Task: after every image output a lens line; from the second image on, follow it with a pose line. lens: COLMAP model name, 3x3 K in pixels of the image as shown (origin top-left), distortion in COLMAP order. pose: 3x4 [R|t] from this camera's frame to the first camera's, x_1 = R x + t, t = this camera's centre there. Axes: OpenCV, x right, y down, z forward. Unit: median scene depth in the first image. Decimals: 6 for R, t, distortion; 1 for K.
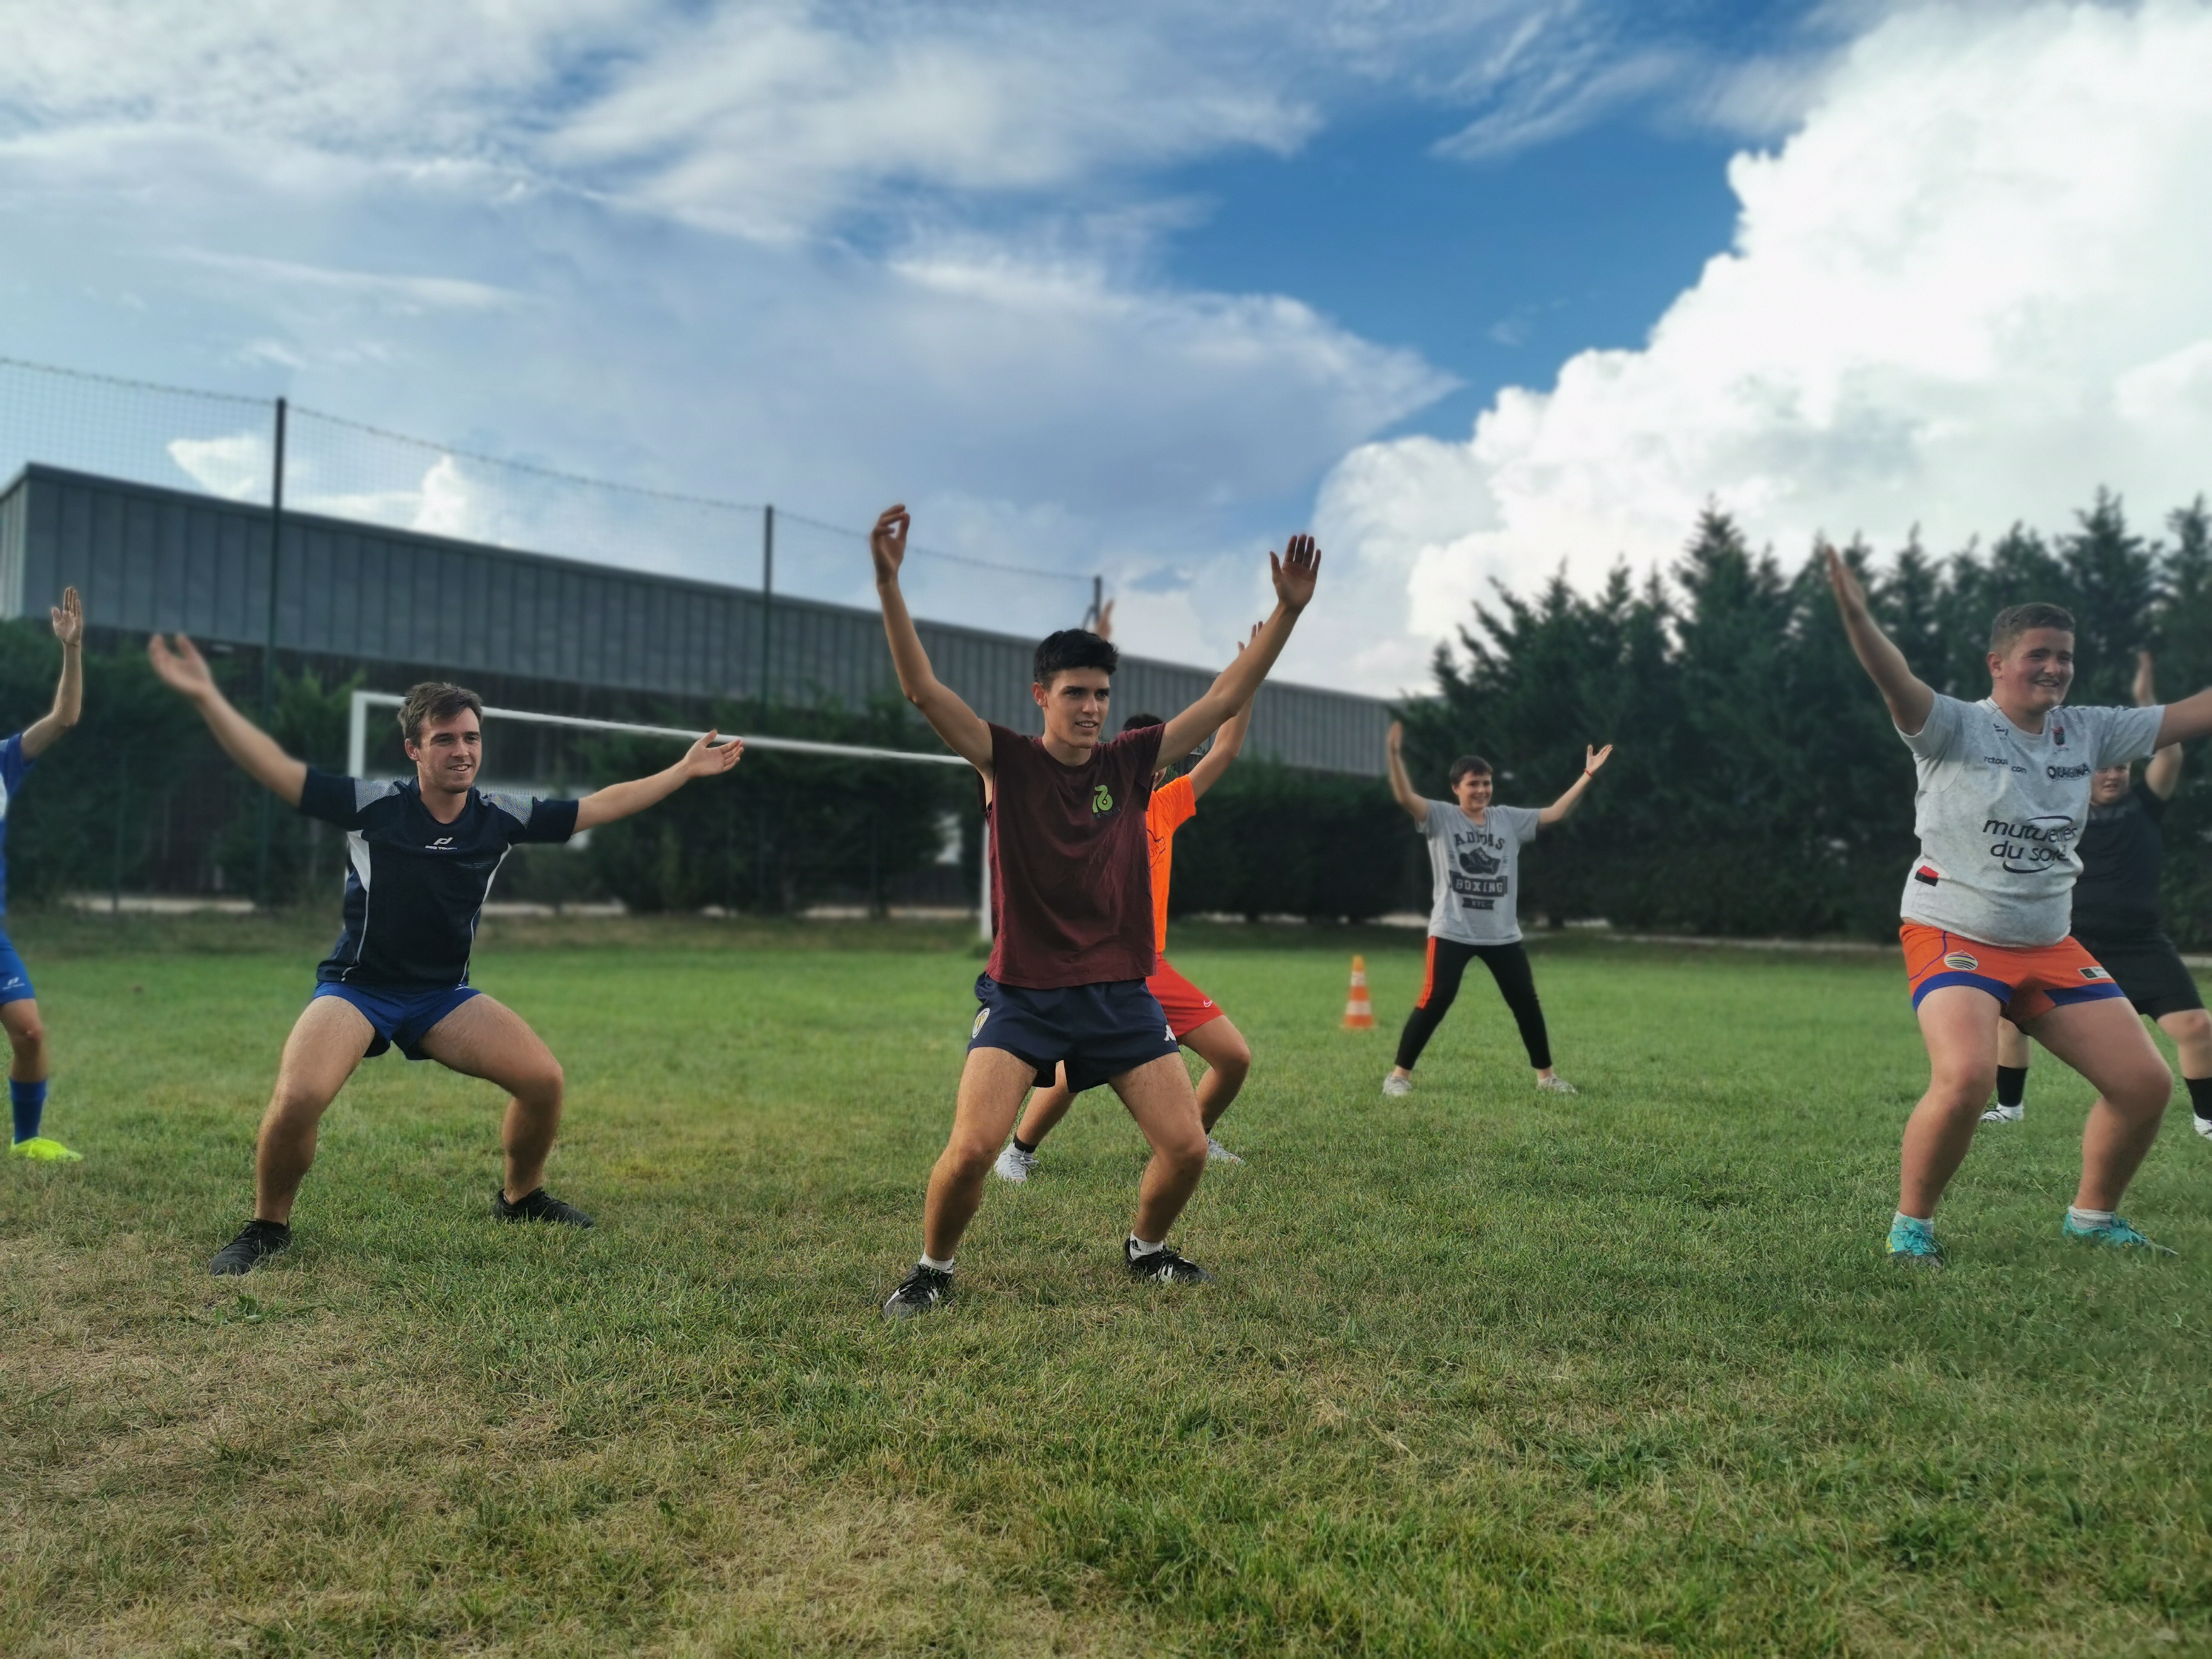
lens RADIAL K [[1696.4, 0, 1106.3], [0, 1696.4, 818.9], [0, 0, 1]] dist [0.055701, -0.064359]
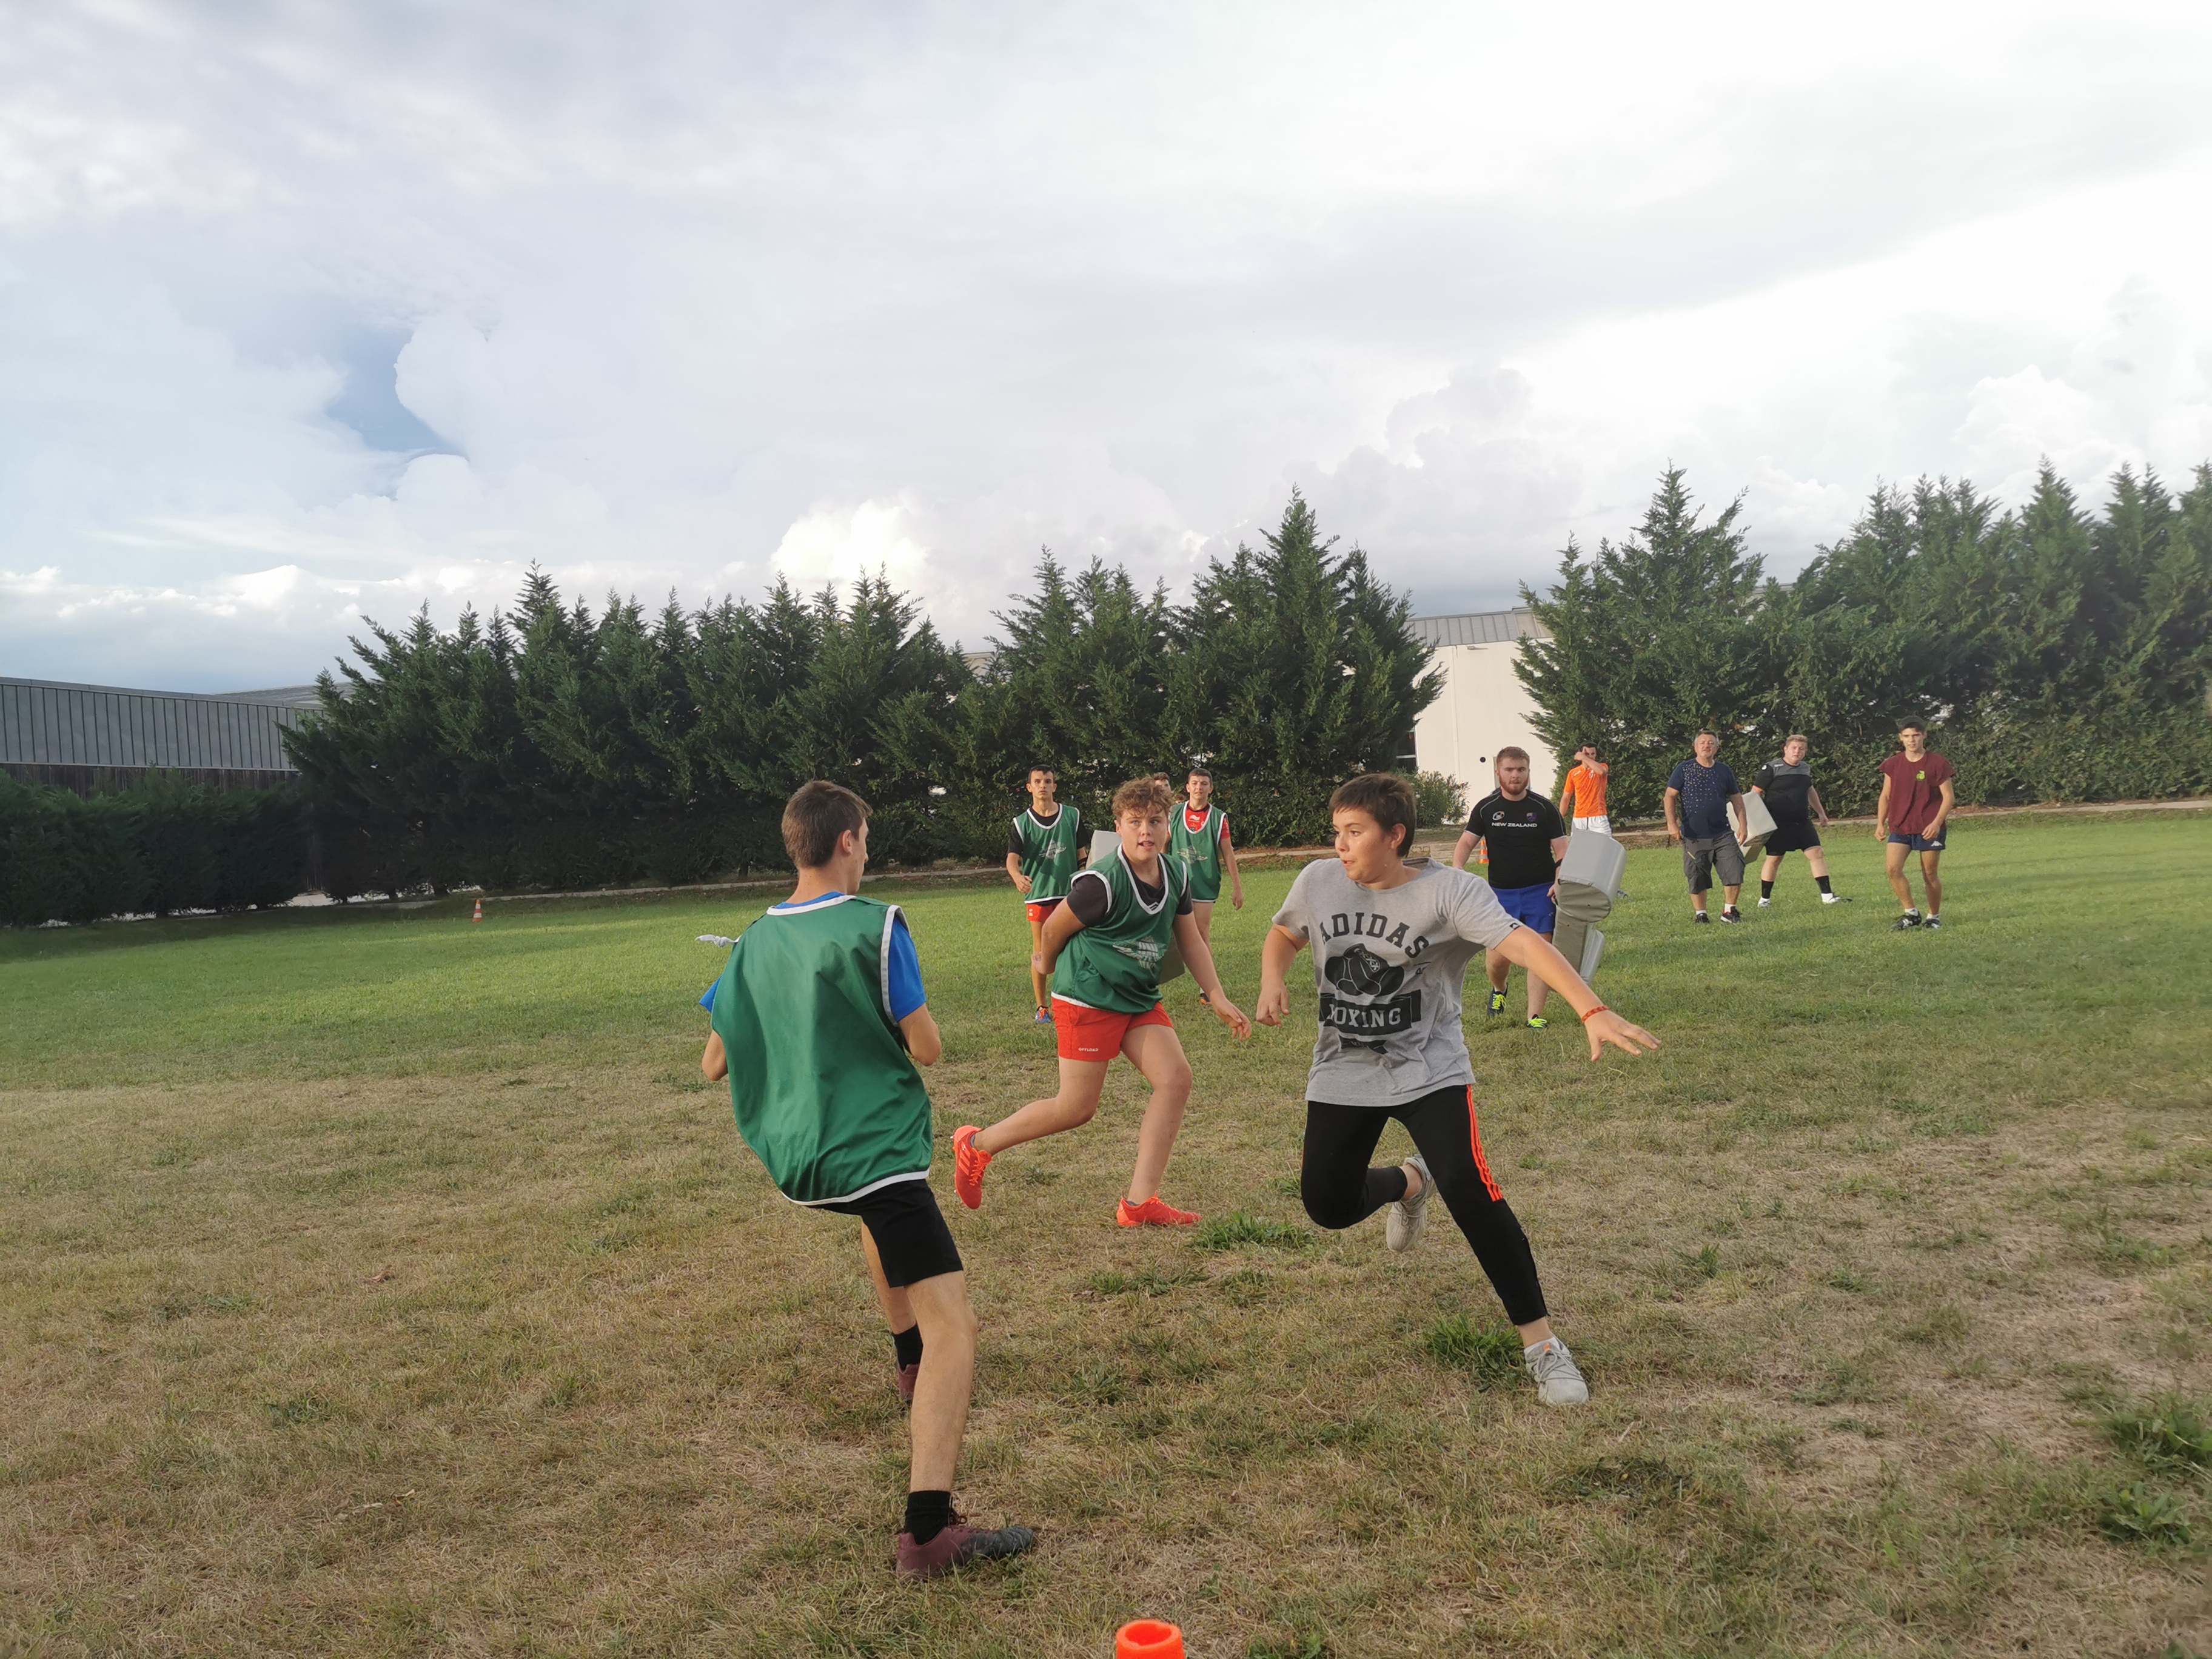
lens RADIAL K [[1696.4, 0, 1103.8], [0, 1696.4, 823.8], [0, 0, 1]] dist [0.055701, -0.064359]
pose [[0.831913, -0.075692, 0.549719, -0.021429], [0.057548, 0.997080, 0.050200, -0.026359], [-0.551913, -0.010127, 0.833840, -0.352198]]
